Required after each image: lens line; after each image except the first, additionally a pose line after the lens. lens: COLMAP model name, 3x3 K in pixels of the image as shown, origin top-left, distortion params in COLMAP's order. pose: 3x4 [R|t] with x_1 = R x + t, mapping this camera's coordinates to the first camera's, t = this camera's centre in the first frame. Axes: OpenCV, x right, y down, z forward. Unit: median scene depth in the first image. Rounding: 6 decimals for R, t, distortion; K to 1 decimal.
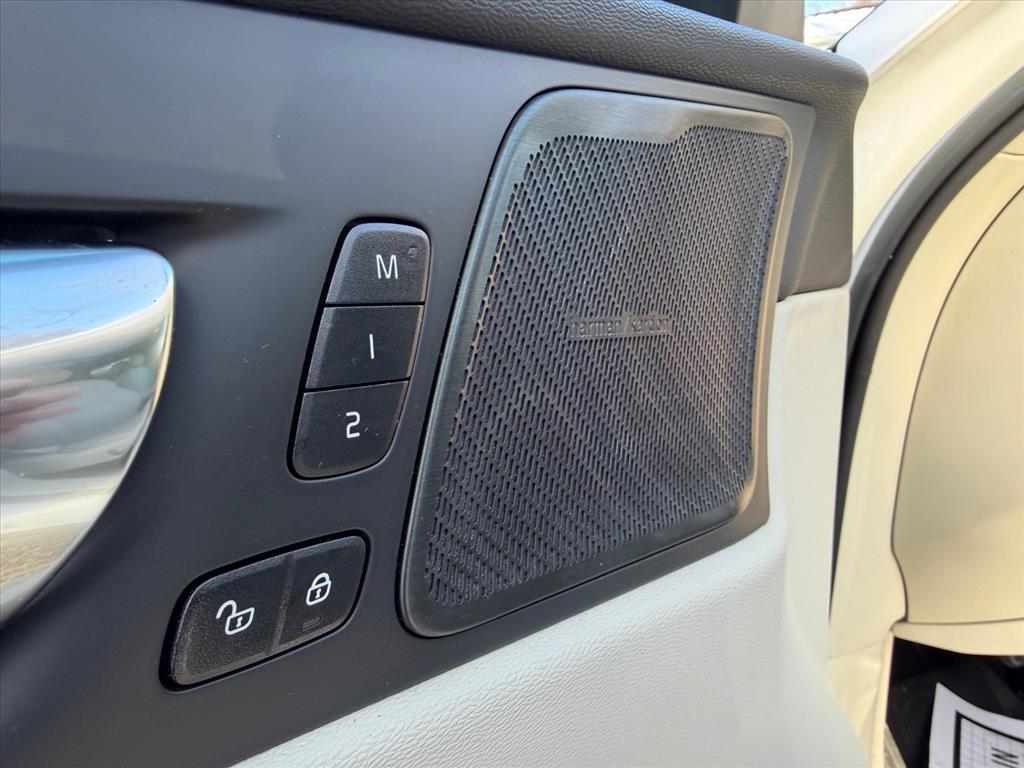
lens RADIAL K [[699.0, 0, 510.8], [0, 699.0, 383.5], [0, 0, 1]] dist [0.026707, -0.034137]
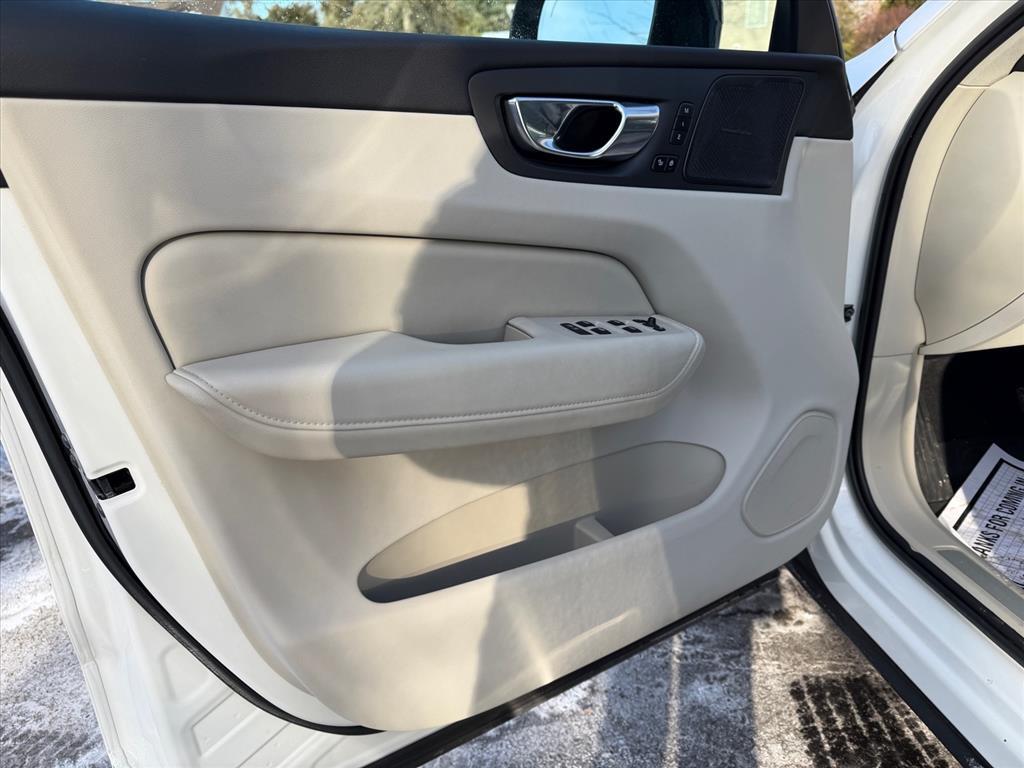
lens RADIAL K [[699.0, 0, 513.4], [0, 699.0, 383.6], [0, 0, 1]] dist [0.026707, -0.034137]
pose [[0.952109, 0.093050, -0.291255, 0.355553], [-0.072277, 0.994065, 0.081310, 1.691824], [0.297092, -0.056365, 0.953184, -5.036944]]
